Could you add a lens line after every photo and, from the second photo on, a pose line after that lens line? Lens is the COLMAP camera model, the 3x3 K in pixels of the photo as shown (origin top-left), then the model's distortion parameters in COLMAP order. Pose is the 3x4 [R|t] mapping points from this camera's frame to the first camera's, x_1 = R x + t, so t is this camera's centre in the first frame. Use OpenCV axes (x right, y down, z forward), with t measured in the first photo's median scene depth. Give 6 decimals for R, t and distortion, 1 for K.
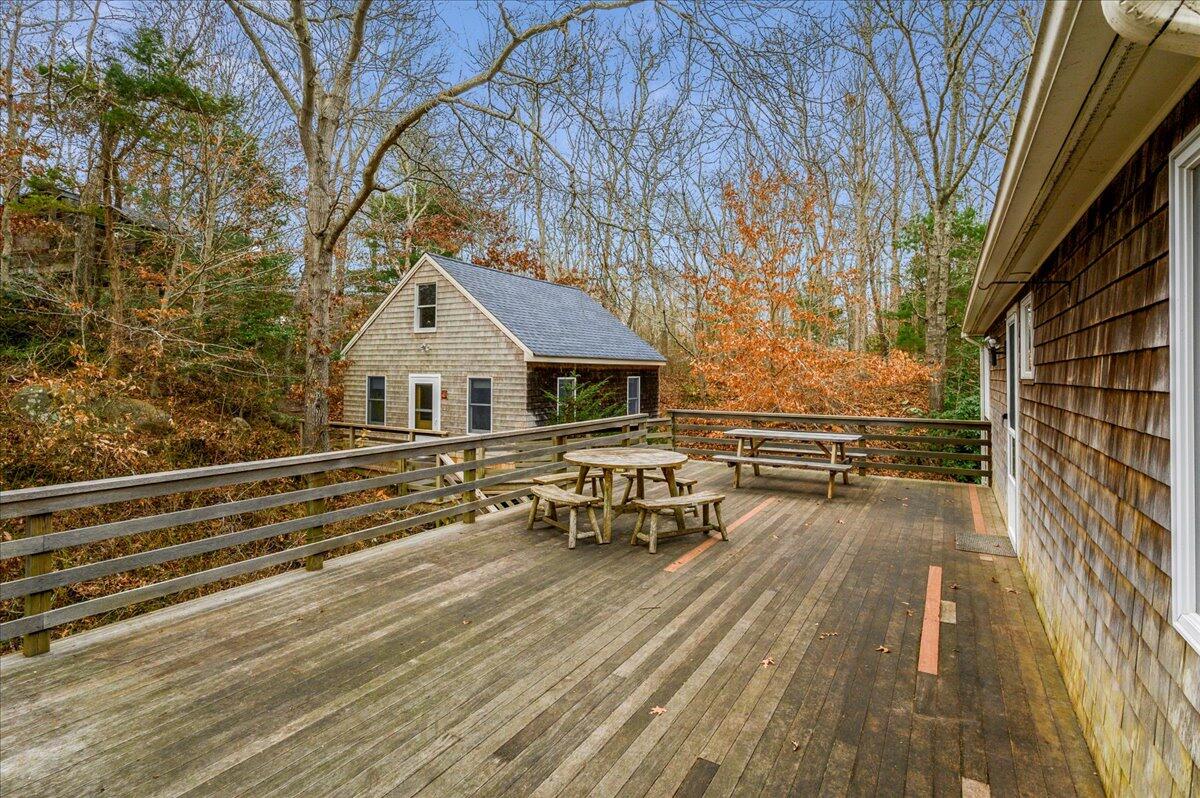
lens RADIAL K [[579.5, 0, 607.5], [0, 579.5, 367.6], [0, 0, 1]] dist [-0.001394, 0.000127]
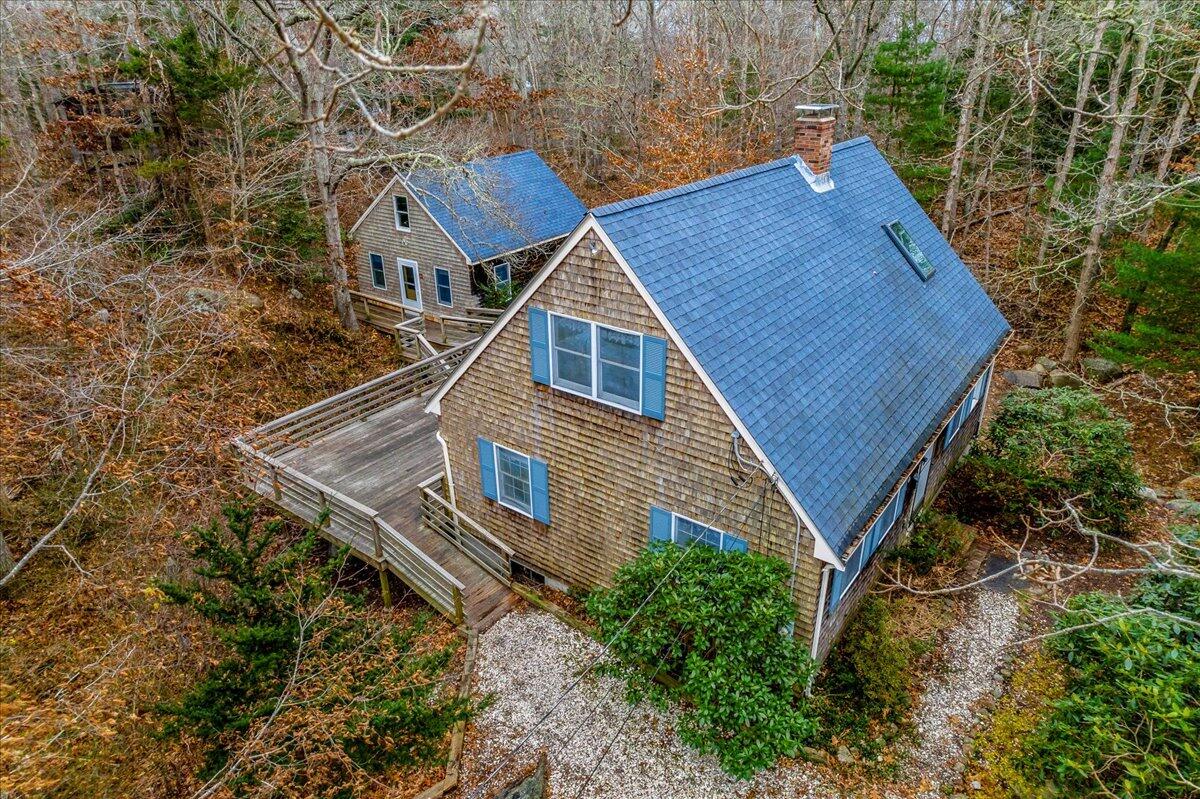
lens RADIAL K [[745.4, 0, 598.9], [0, 745.4, 398.2], [0, 0, 1]] dist [-0.002154, 0.000158]
pose [[0.993124, 0.033614, -0.112140, 1.187036], [0.018588, 0.900466, 0.434530, -1.475615], [0.115584, -0.433626, 0.893649, -2.377466]]
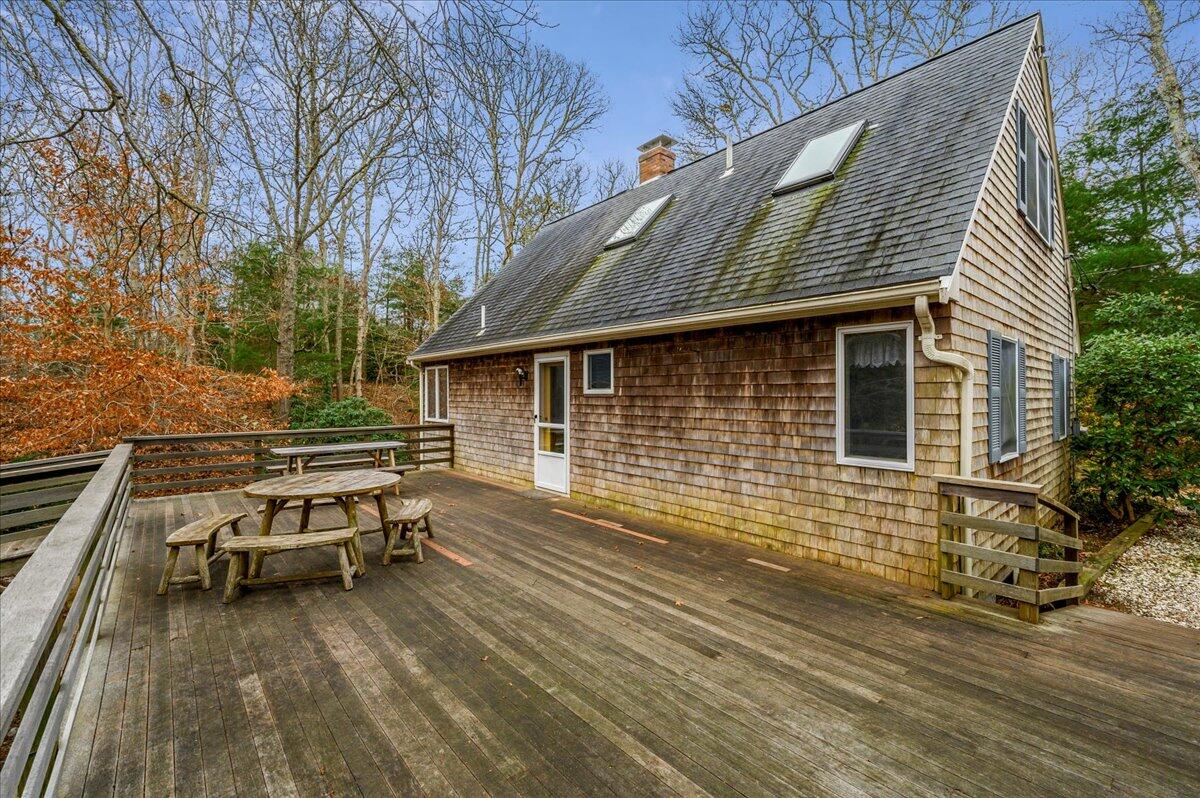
lens RADIAL K [[501.2, 0, 601.9], [0, 501.2, 394.1], [0, 0, 1]] dist [-0.000912, 0.000103]
pose [[0.311479, -0.006020, 0.950234, -0.734703], [-0.010181, 0.999901, 0.009672, 0.006150], [-0.950199, -0.012687, 0.311387, 0.449712]]
